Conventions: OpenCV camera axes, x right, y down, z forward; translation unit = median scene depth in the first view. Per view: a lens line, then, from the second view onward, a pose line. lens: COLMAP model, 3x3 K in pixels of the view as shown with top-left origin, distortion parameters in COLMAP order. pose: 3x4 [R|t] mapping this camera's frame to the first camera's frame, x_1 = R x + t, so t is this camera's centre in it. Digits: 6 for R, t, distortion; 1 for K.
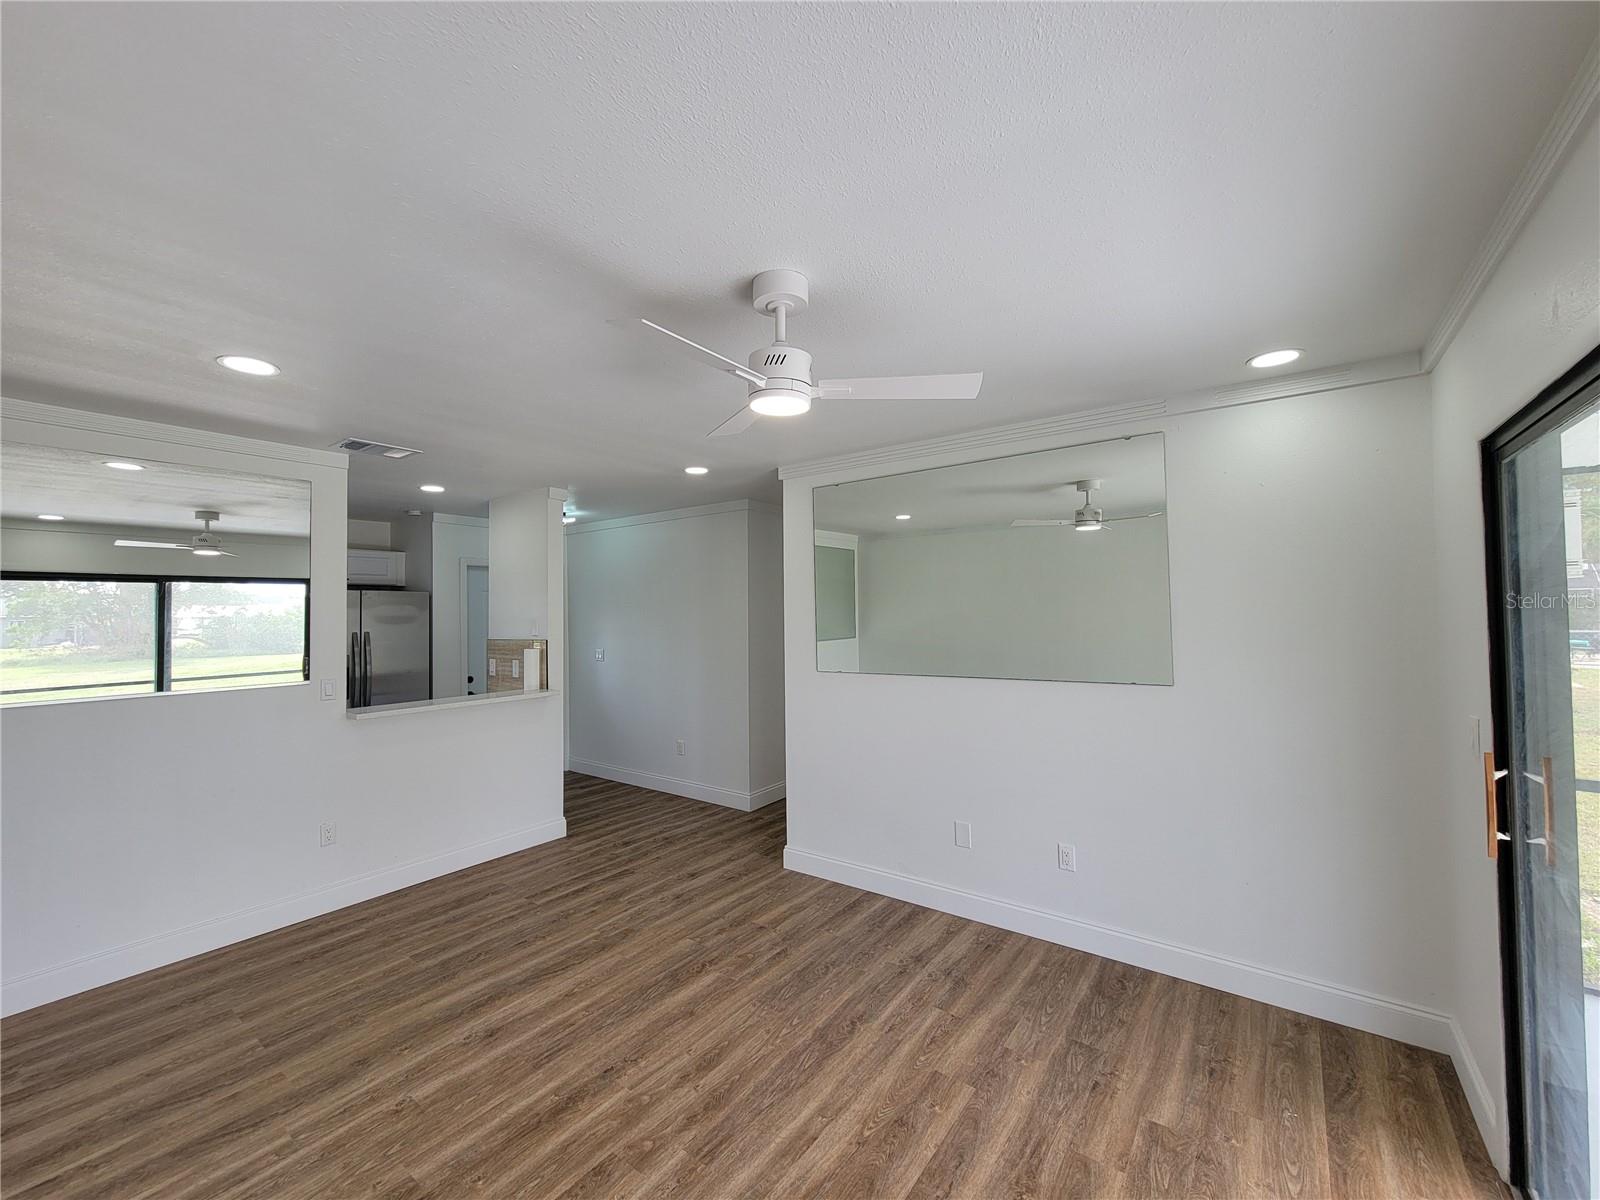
lens RADIAL K [[648.3, 0, 793.1], [0, 648.3, 594.6], [0, 0, 1]] dist [0.000280, -0.000370]
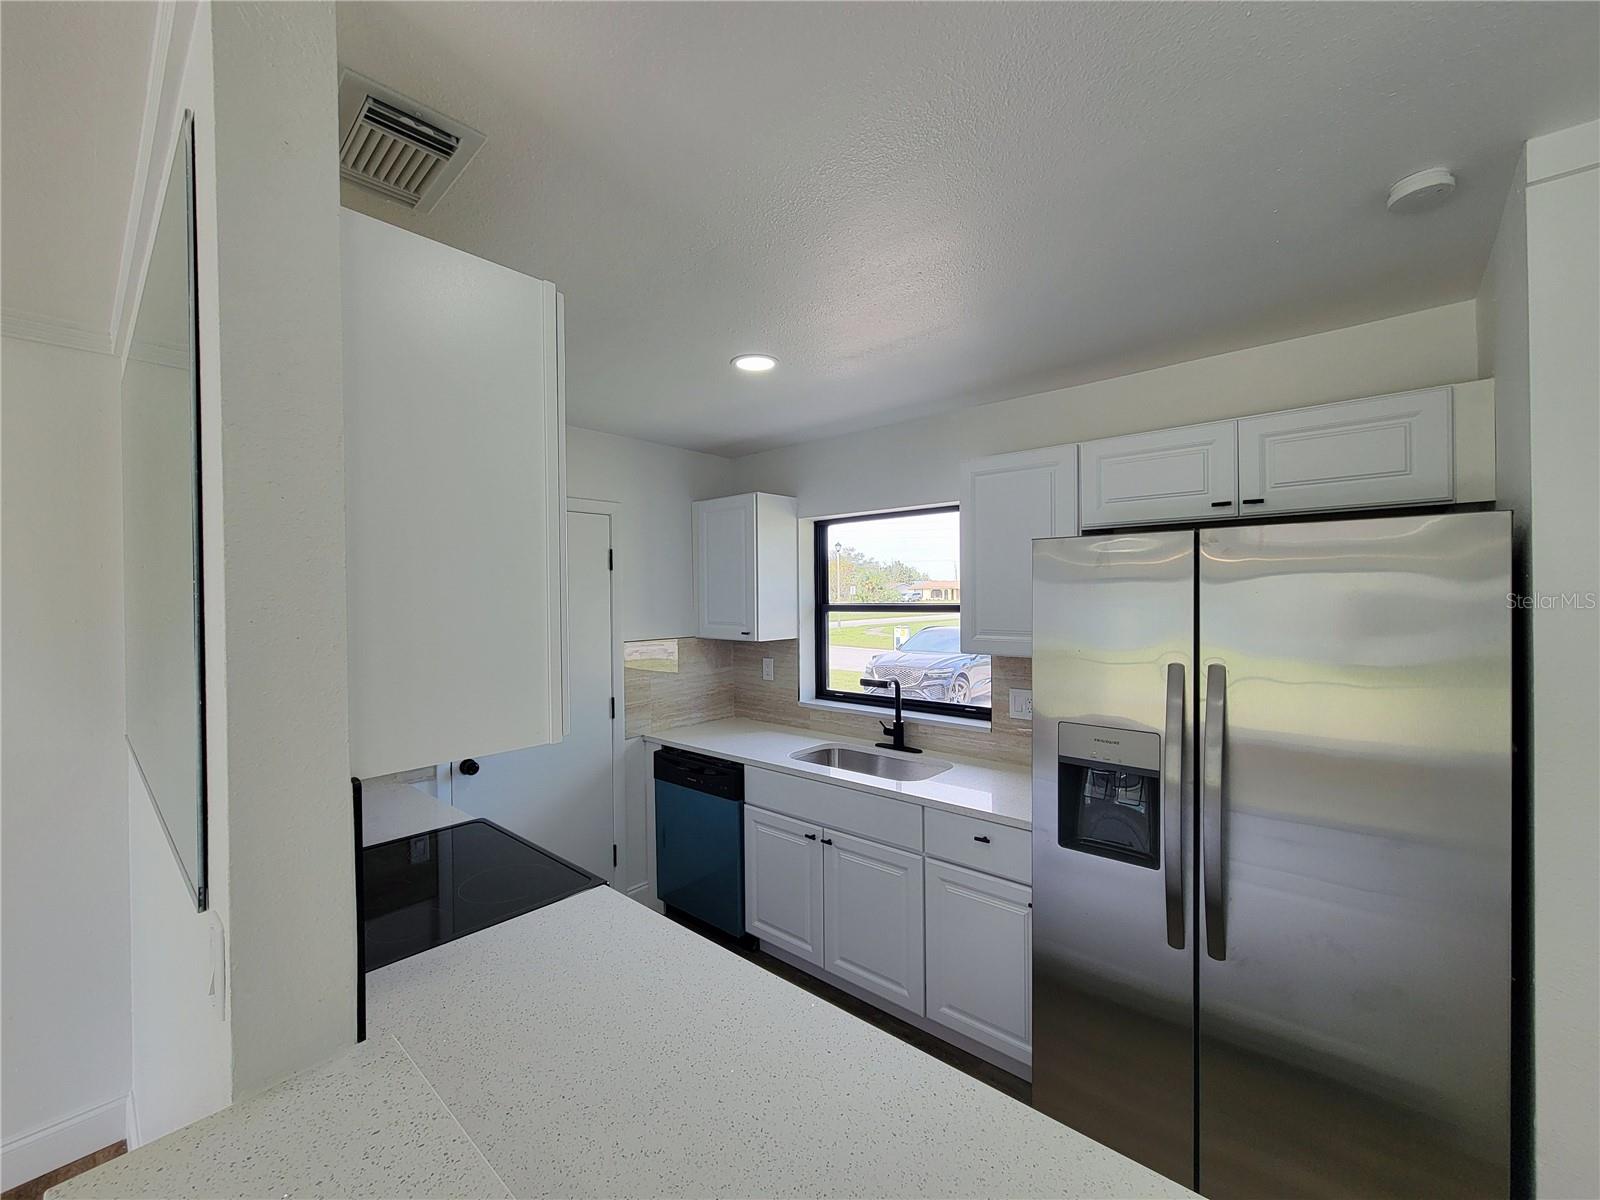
lens RADIAL K [[648.3, 0, 801.0], [0, 648.3, 602.2], [0, 0, 1]] dist [0.000280, -0.000370]
pose [[-0.091952, 0.027794, -0.995376, -0.588368], [0.040072, 0.998904, 0.024190, 0.023170], [0.994957, -0.037662, -0.092965, 1.428144]]
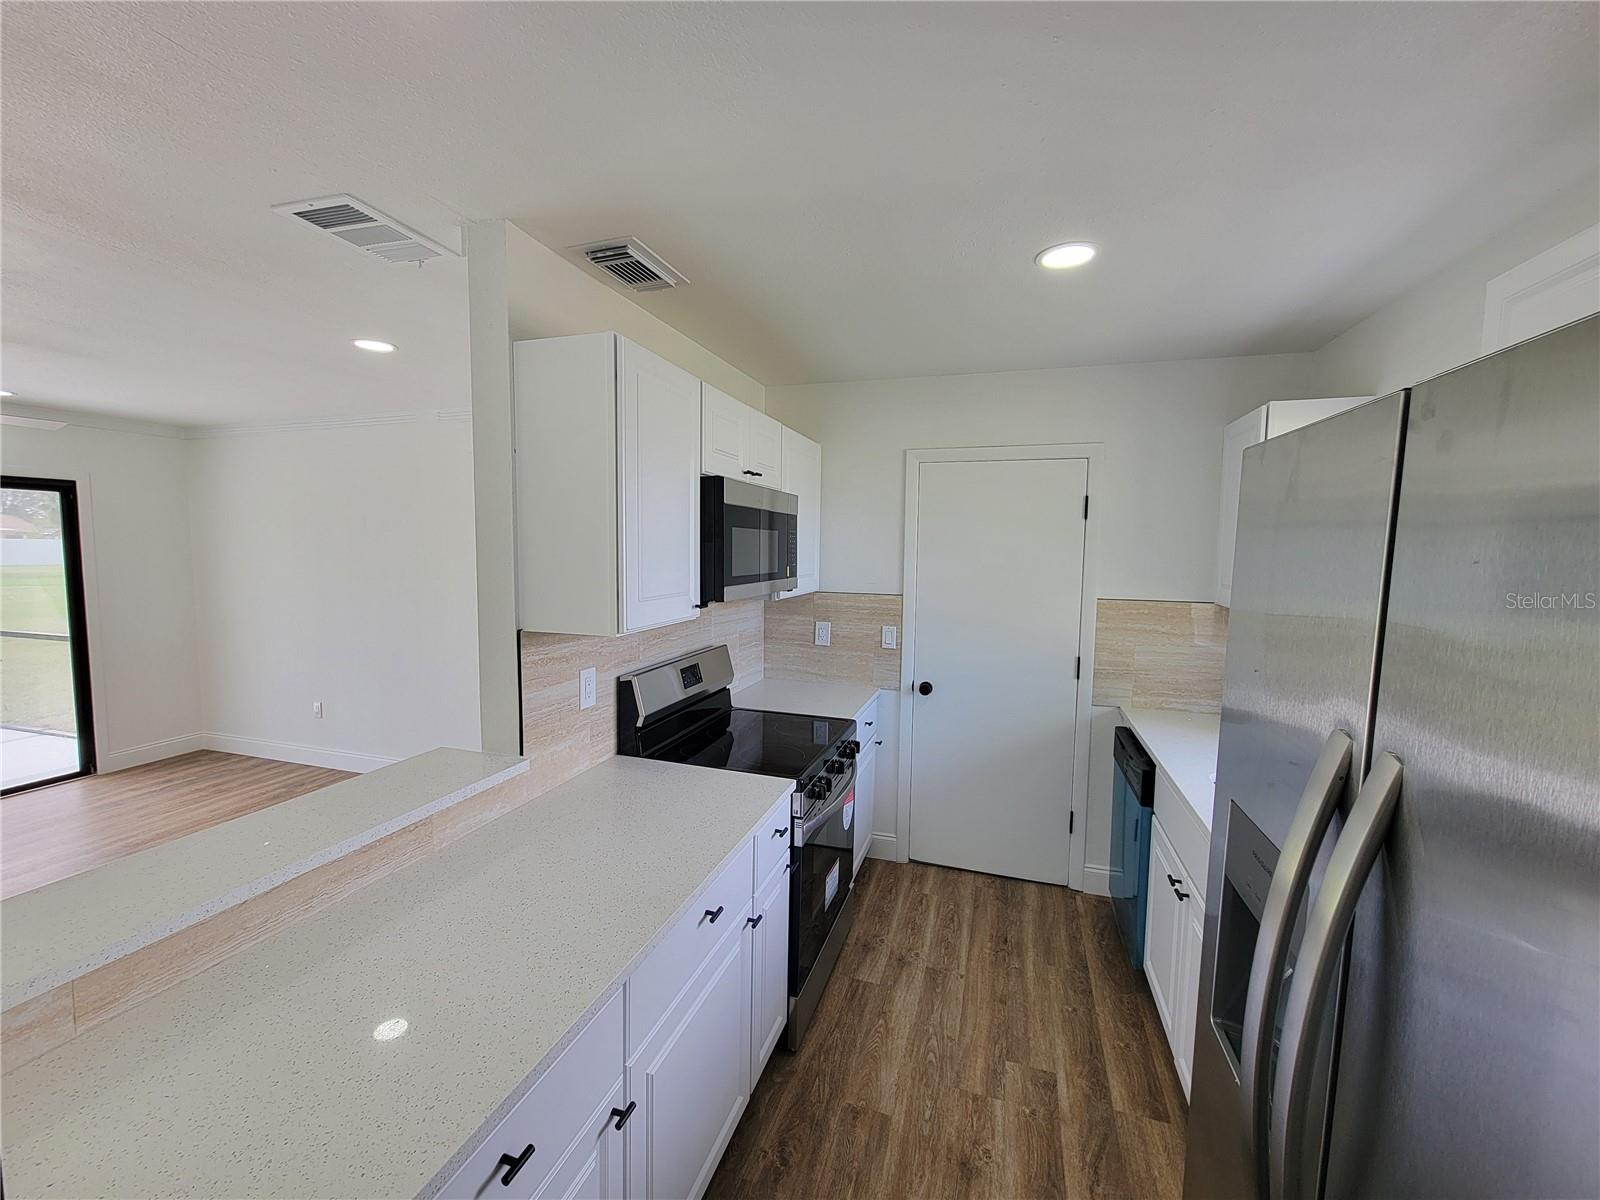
lens RADIAL K [[648.3, 0, 794.4], [0, 648.3, 600.0], [0, 0, 1]] dist [0.000280, -0.000370]
pose [[-0.949259, 0.029123, -0.313143, -0.905674], [0.009918, 0.997980, 0.062749, 0.040601], [0.314338, 0.056459, -0.947631, 1.822040]]
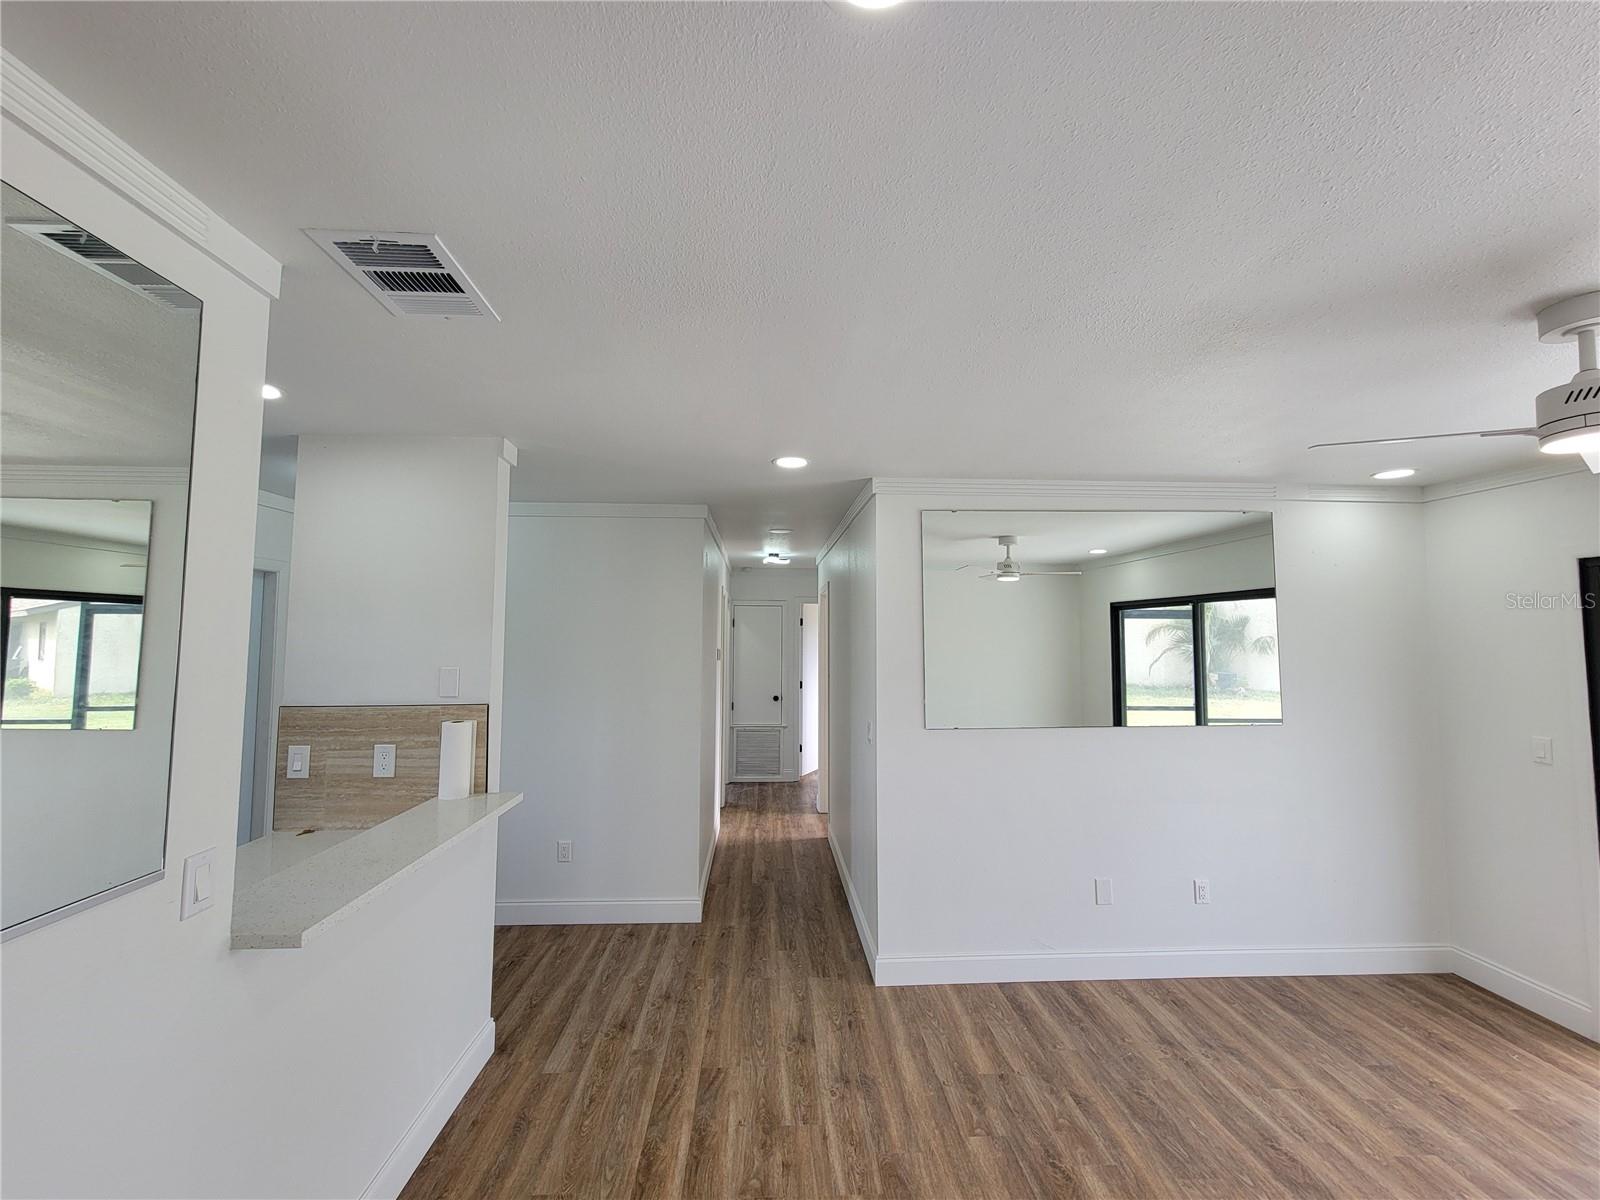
lens RADIAL K [[648.3, 0, 793.4], [0, 648.3, 596.3], [0, 0, 1]] dist [0.000280, -0.000370]
pose [[0.771989, 0.059385, 0.632856, -0.808547], [-0.031534, 0.997978, -0.055181, -0.001134], [-0.634853, 0.022643, 0.772301, 0.593033]]
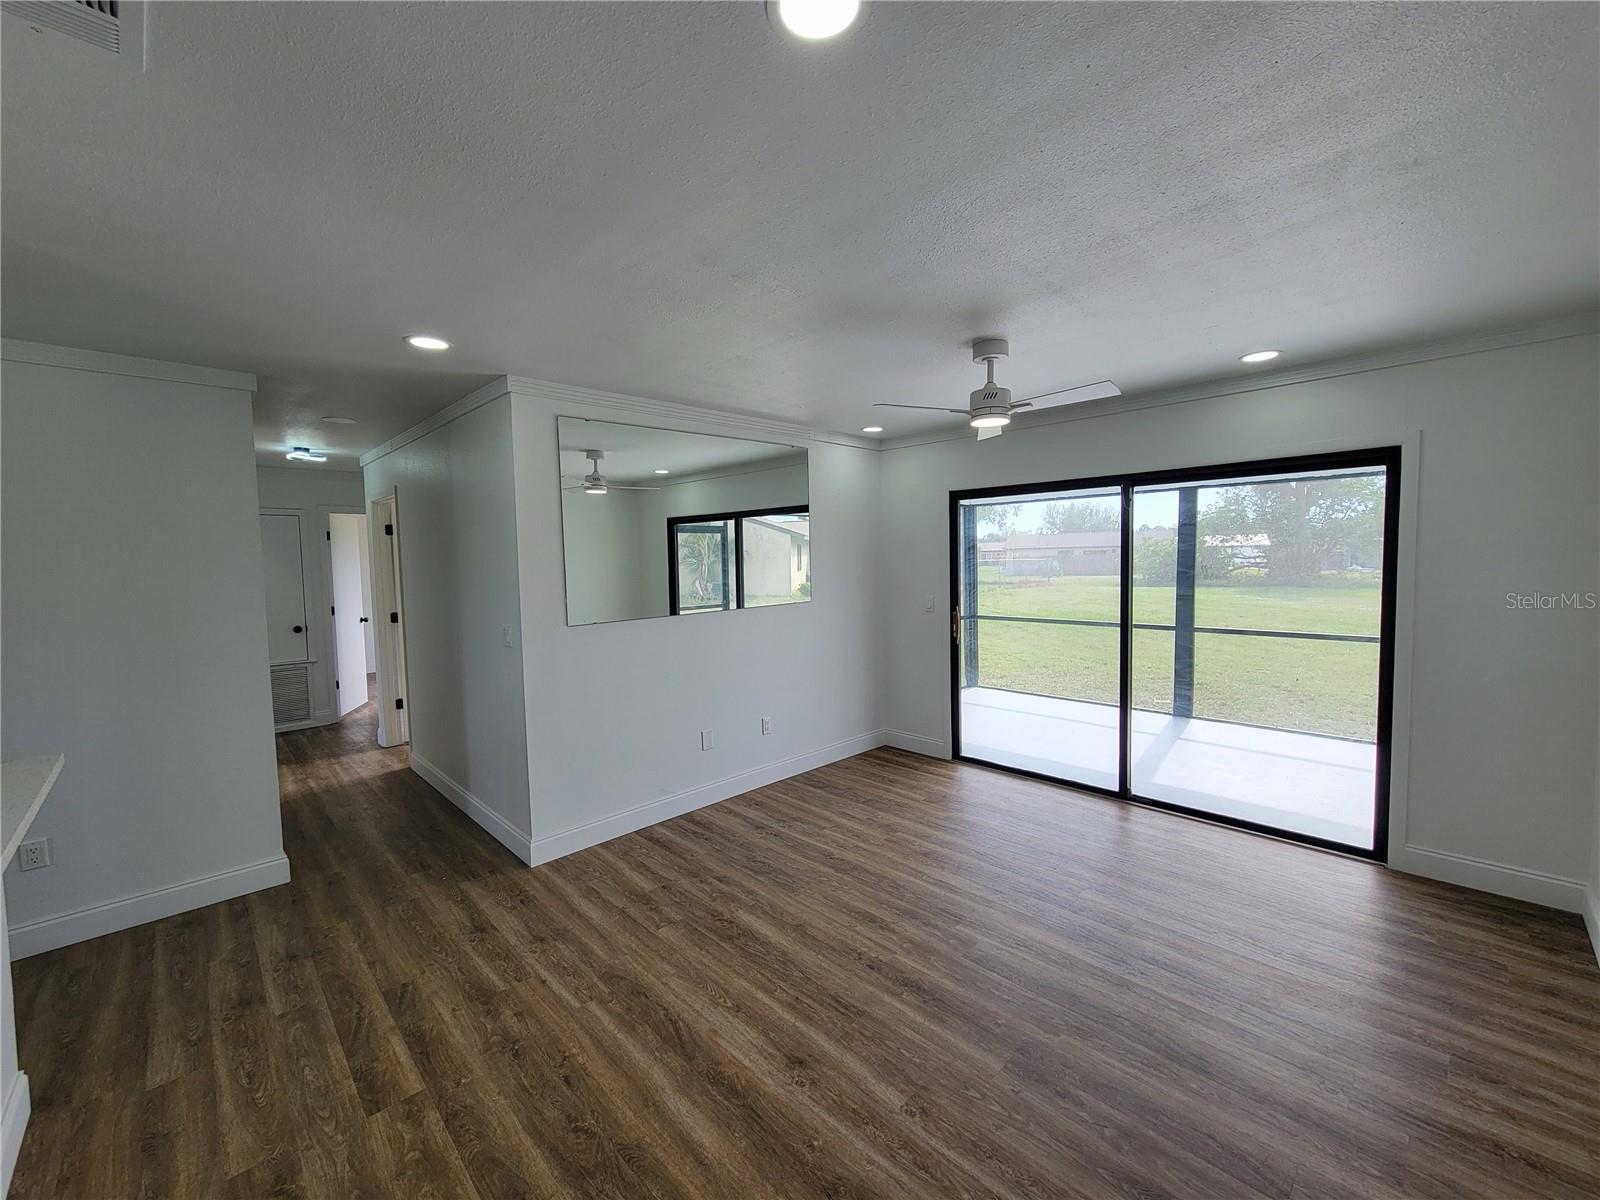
lens RADIAL K [[648.3, 0, 791.0], [0, 648.3, 595.5], [0, 0, 1]] dist [0.000280, -0.000370]
pose [[0.164535, -0.047548, 0.985225, -1.006069], [-0.006718, 0.998760, 0.049323, 0.038591], [-0.986348, -0.014734, 0.164011, 0.712656]]
